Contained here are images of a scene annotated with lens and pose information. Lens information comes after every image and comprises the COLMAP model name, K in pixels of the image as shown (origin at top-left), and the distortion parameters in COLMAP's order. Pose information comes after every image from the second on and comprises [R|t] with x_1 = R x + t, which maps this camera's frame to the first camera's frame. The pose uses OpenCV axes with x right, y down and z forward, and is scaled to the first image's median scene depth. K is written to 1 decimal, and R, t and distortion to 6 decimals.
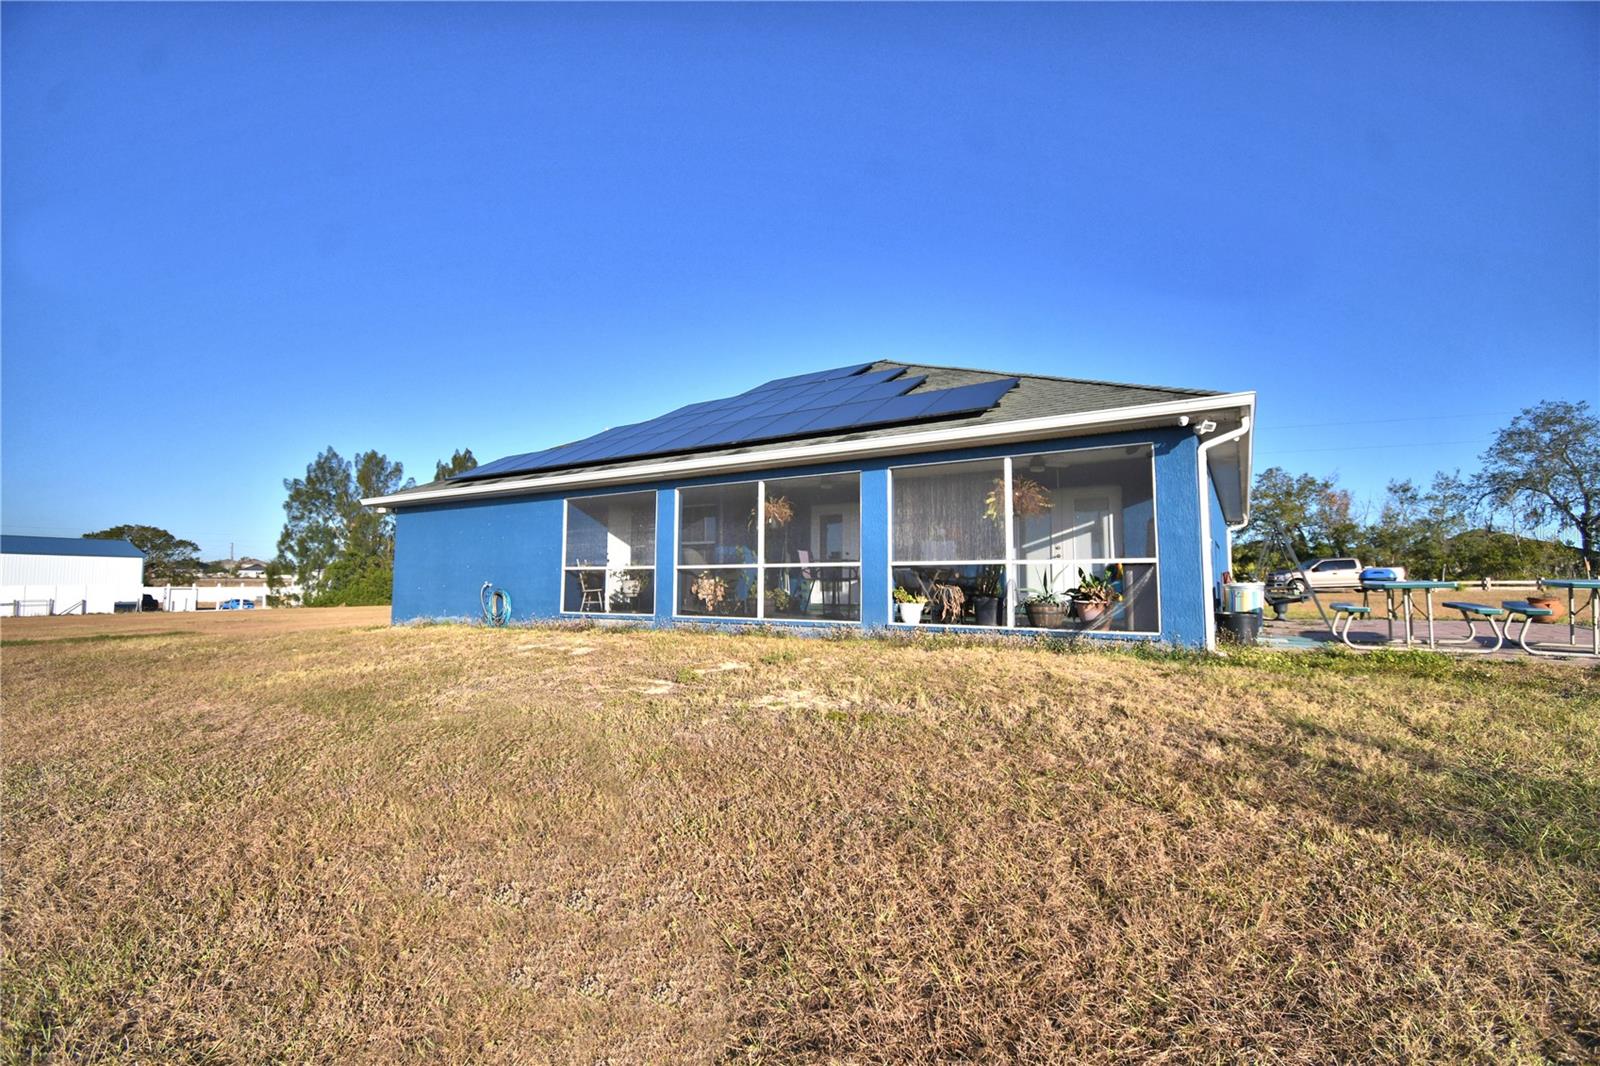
lens RADIAL K [[705.8, 0, 797.2], [0, 705.8, 539.4], [0, 0, 1]] dist [0.015083, -0.019670]
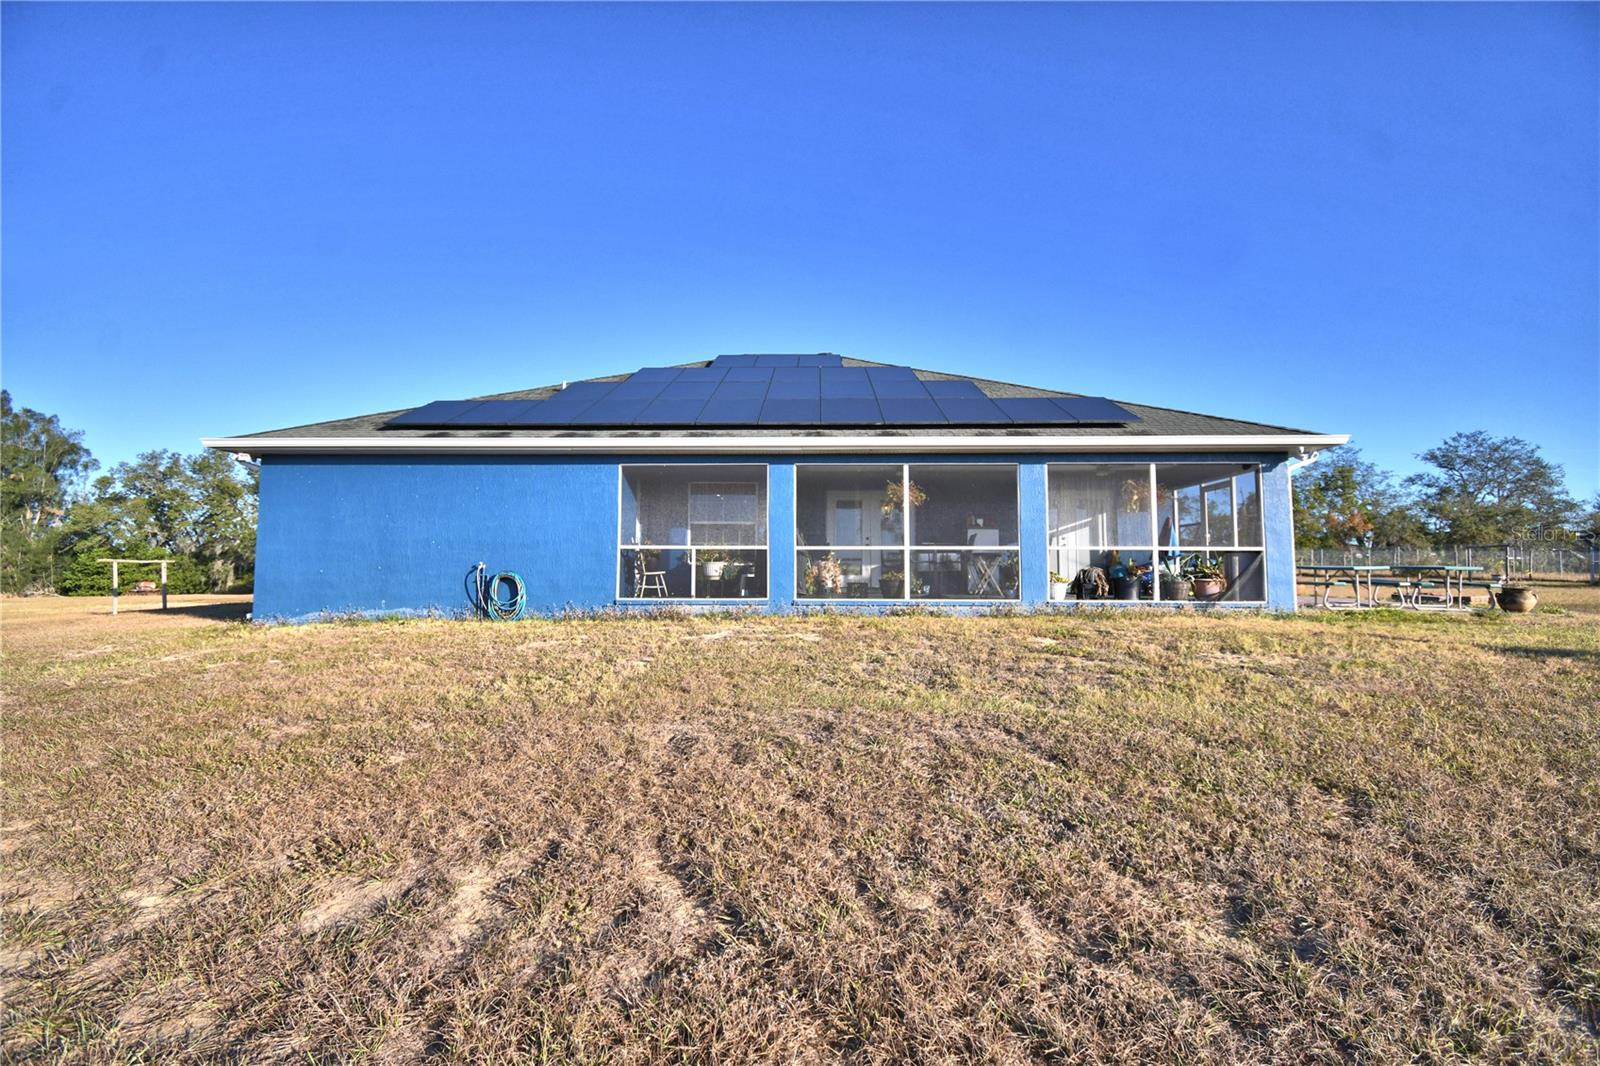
lens RADIAL K [[705.8, 0, 797.2], [0, 705.8, 539.4], [0, 0, 1]] dist [0.015083, -0.019670]
pose [[0.862229, 0.025925, 0.505854, -0.657274], [-0.033423, 0.999425, 0.005749, 0.023323], [-0.505414, -0.021864, 0.862600, 0.193172]]
